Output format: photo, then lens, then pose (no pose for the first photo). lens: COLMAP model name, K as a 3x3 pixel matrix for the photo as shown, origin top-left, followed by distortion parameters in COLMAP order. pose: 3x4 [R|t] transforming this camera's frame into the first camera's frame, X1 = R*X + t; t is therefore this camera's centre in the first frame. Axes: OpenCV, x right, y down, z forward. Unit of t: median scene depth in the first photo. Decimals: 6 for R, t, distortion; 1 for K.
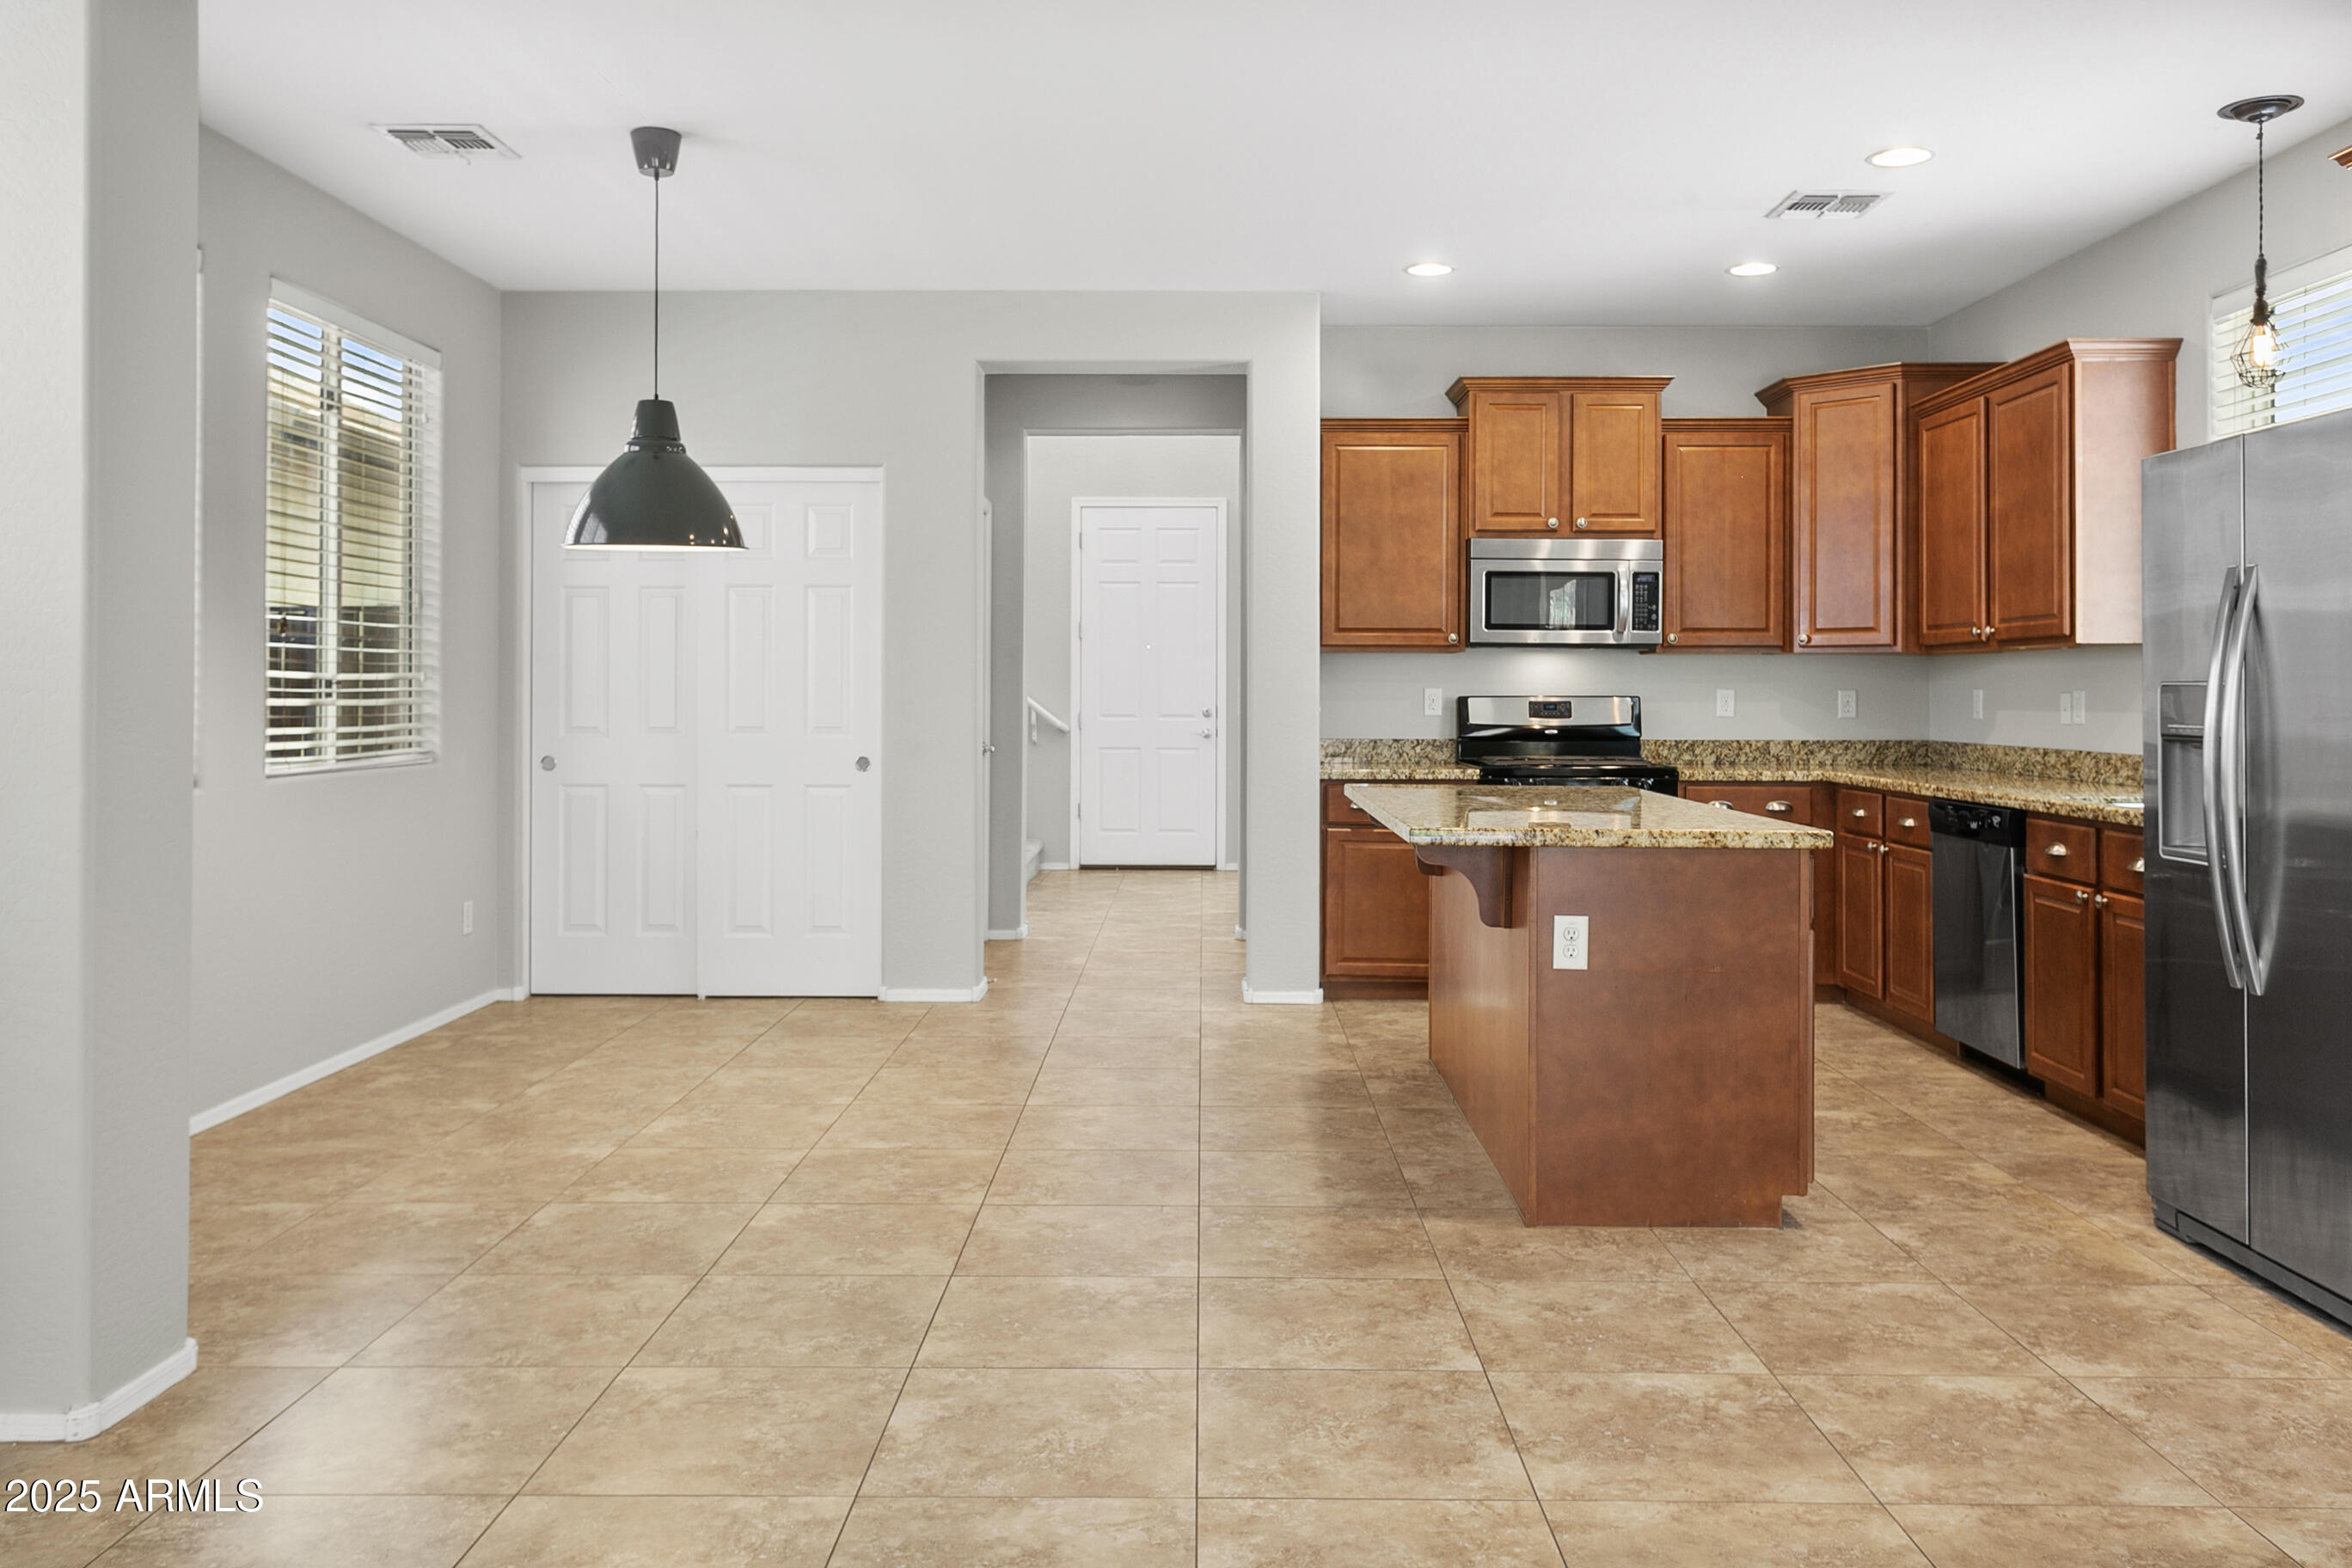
lens RADIAL K [[1780.8, 0, 1163.4], [0, 1780.8, 673.7], [0, 0, 1]] dist [0.004440, 0.000770]
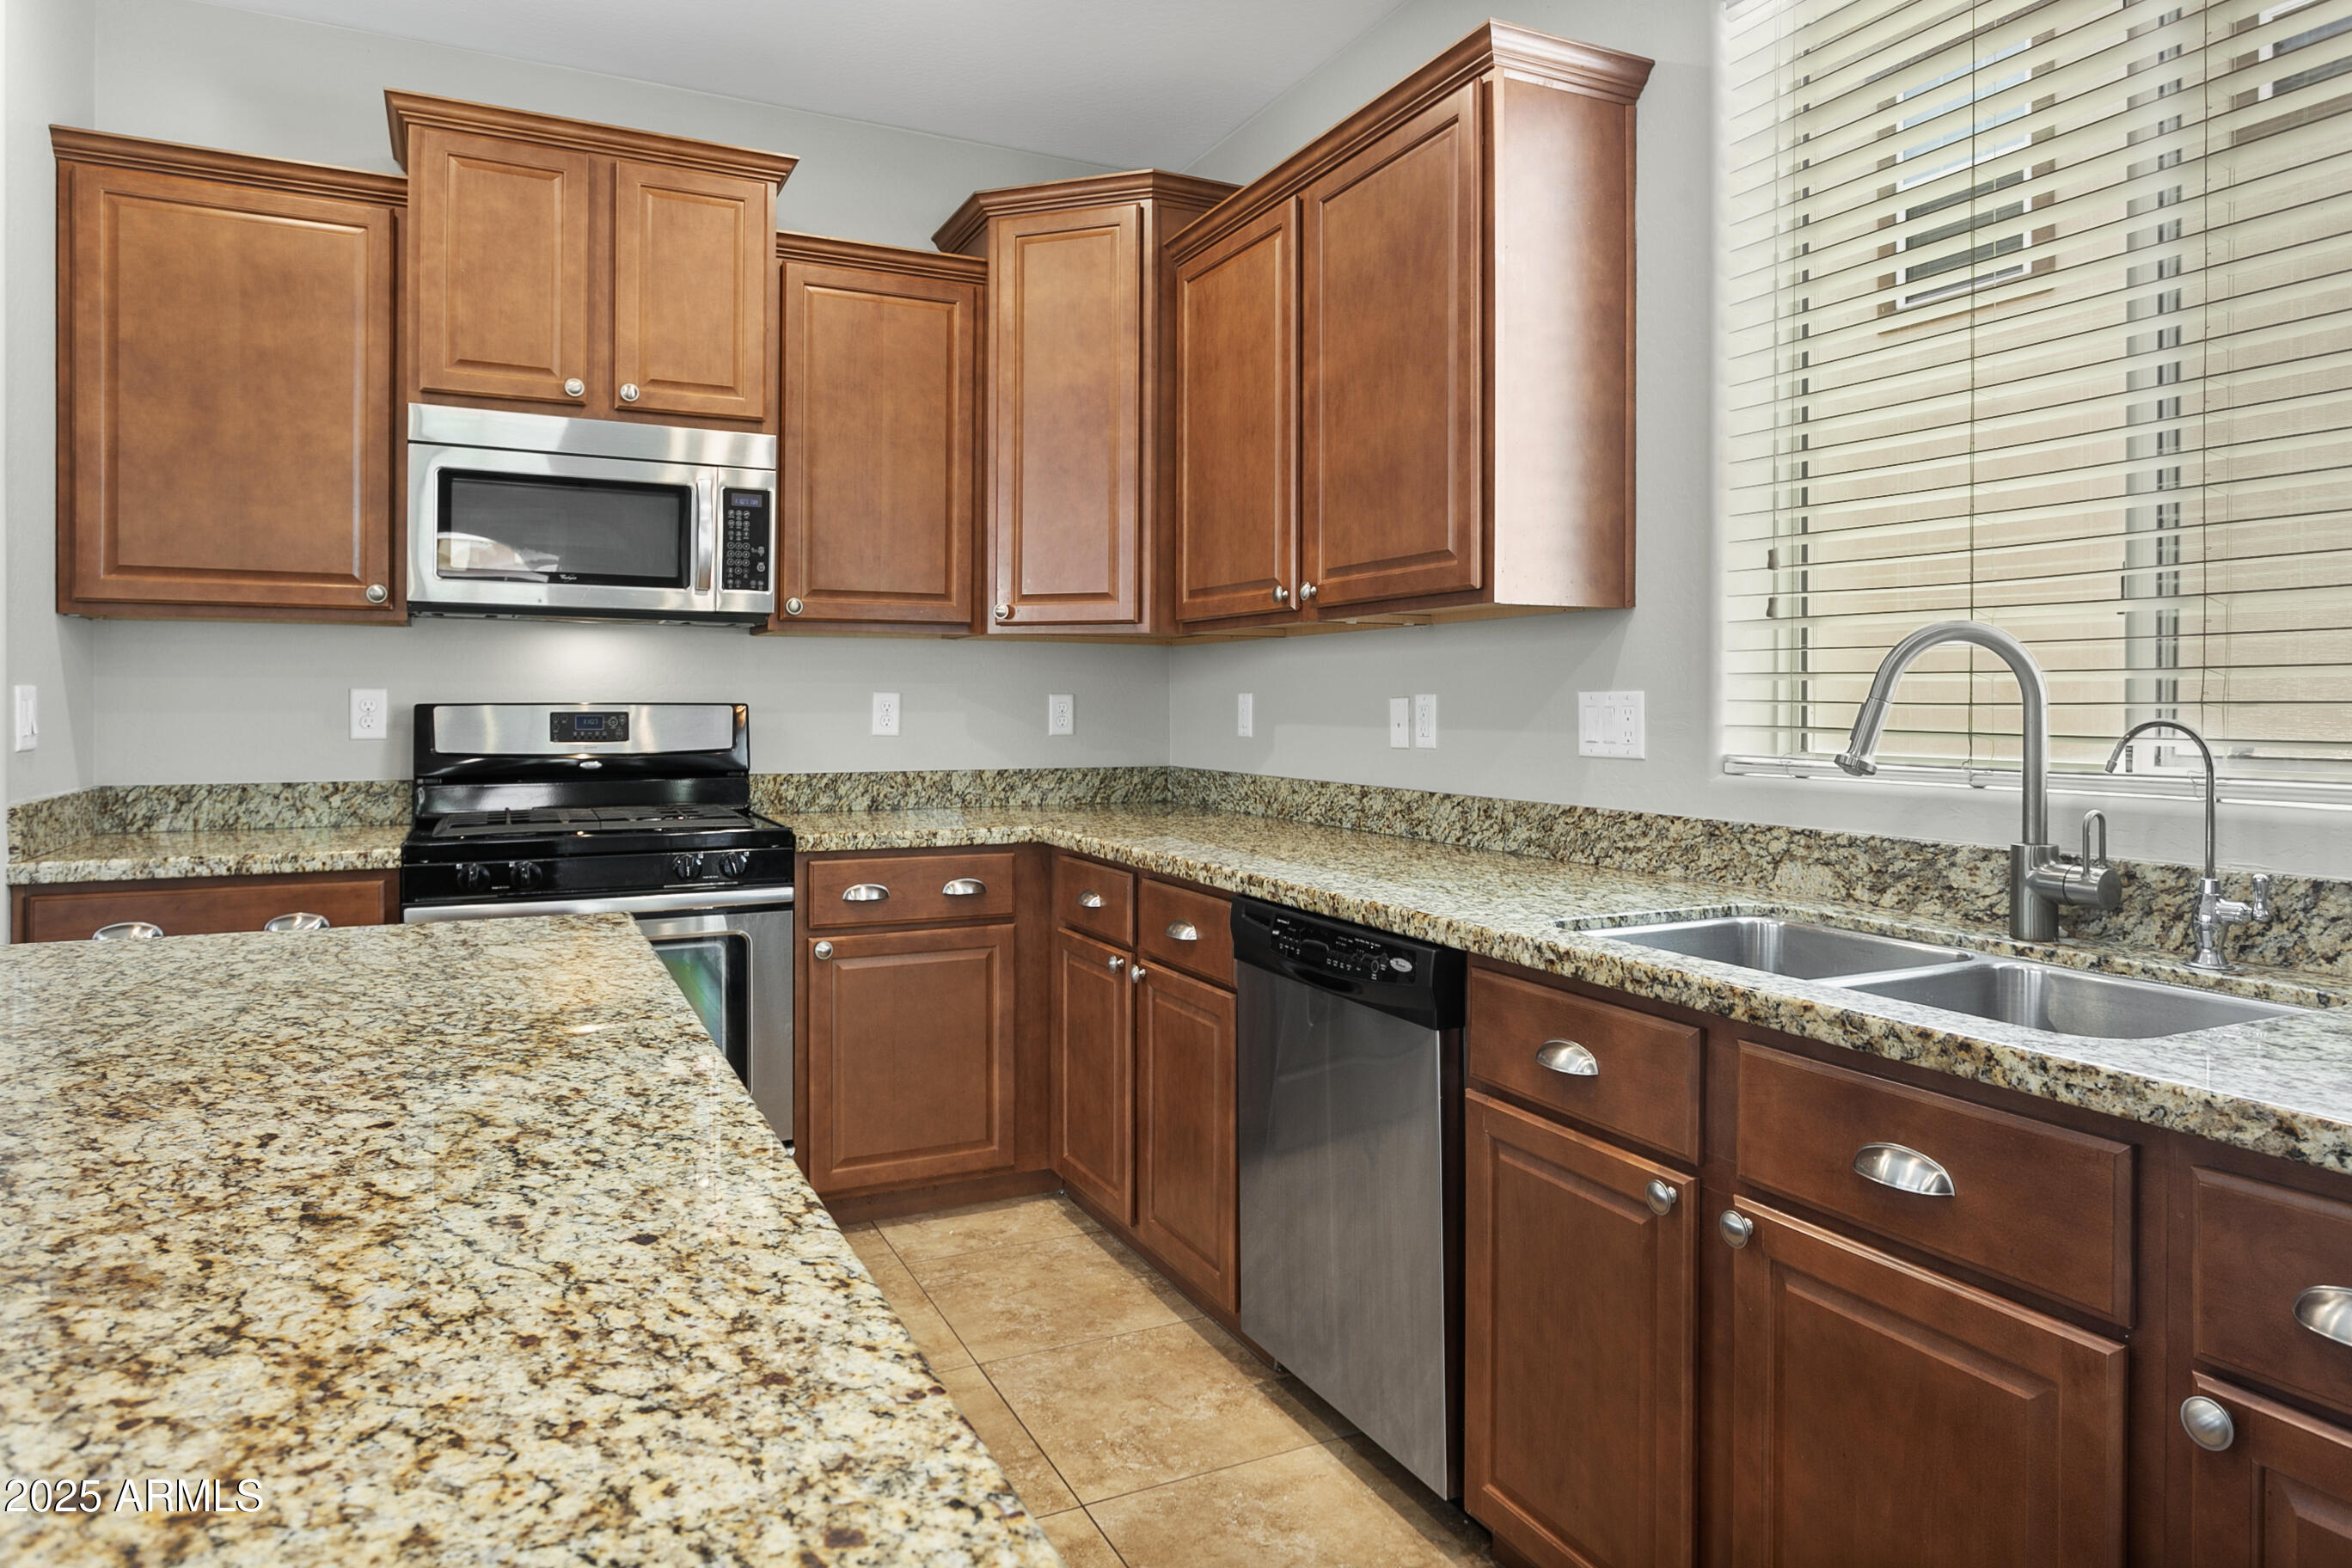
lens RADIAL K [[1428.2, 0, 1172.0], [0, 1428.2, 705.8], [0, 0, 1]] dist [-0.015203, 0.006798]
pose [[0.890329, -0.000611, 0.455318, 0.191131], [-0.005670, 0.999907, 0.012428, 0.007321], [-0.455283, -0.013646, 0.890242, 0.546775]]
